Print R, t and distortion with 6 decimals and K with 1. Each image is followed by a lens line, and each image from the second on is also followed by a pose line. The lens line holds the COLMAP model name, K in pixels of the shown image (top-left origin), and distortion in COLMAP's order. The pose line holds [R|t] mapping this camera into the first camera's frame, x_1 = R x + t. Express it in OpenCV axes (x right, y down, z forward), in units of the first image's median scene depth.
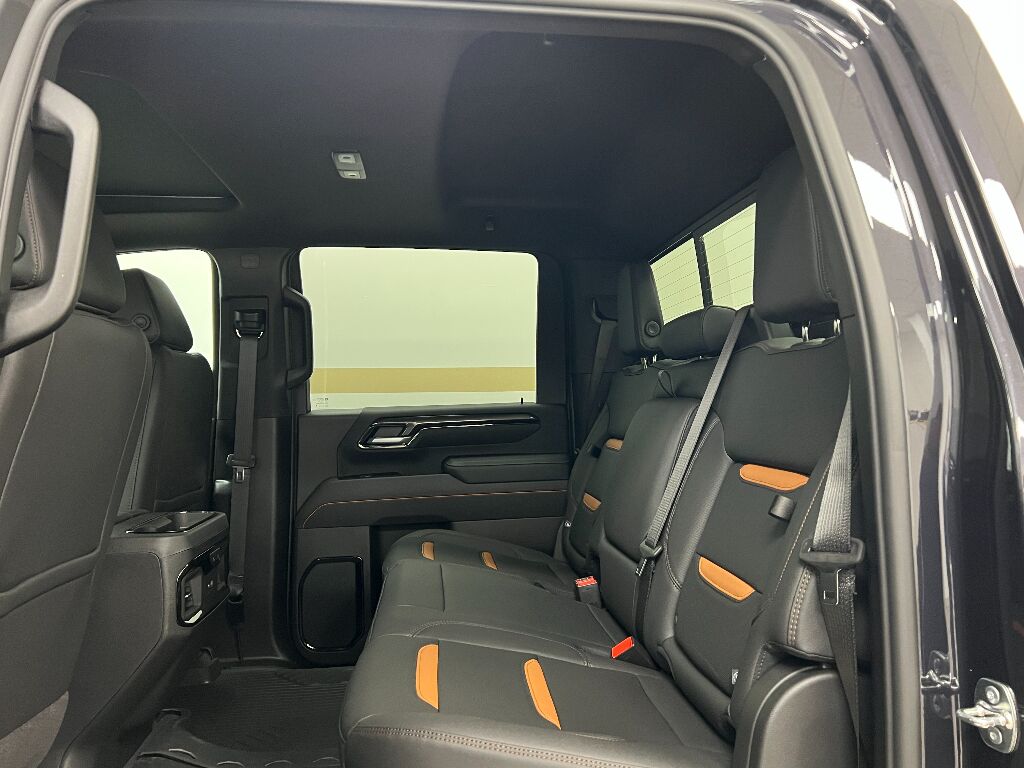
lens RADIAL K [[799.5, 0, 512.0], [0, 799.5, 384.0], [0, 0, 1]] dist [0.108697, -0.169391]
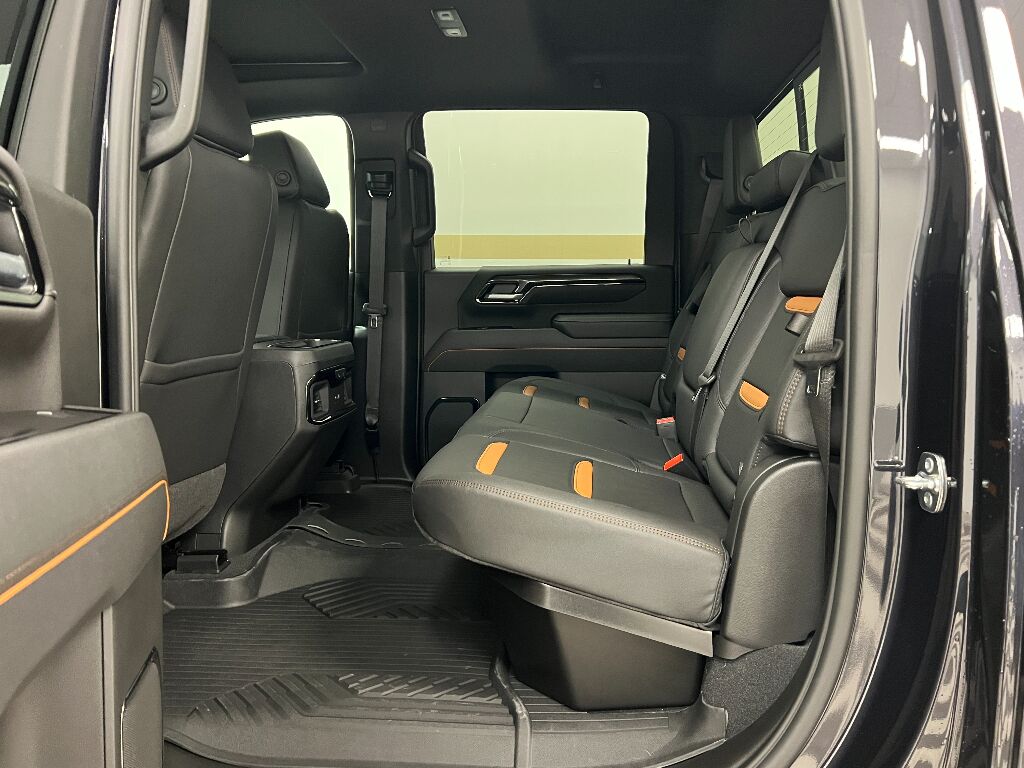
lens RADIAL K [[799.5, 0, 512.0], [0, 799.5, 384.0], [0, 0, 1]] dist [0.108697, -0.169391]
pose [[0.979813, 0.042357, -0.195377, 0.089607], [-0.015571, 0.990497, 0.136648, 0.046694], [0.199309, -0.130847, 0.971162, -0.082882]]
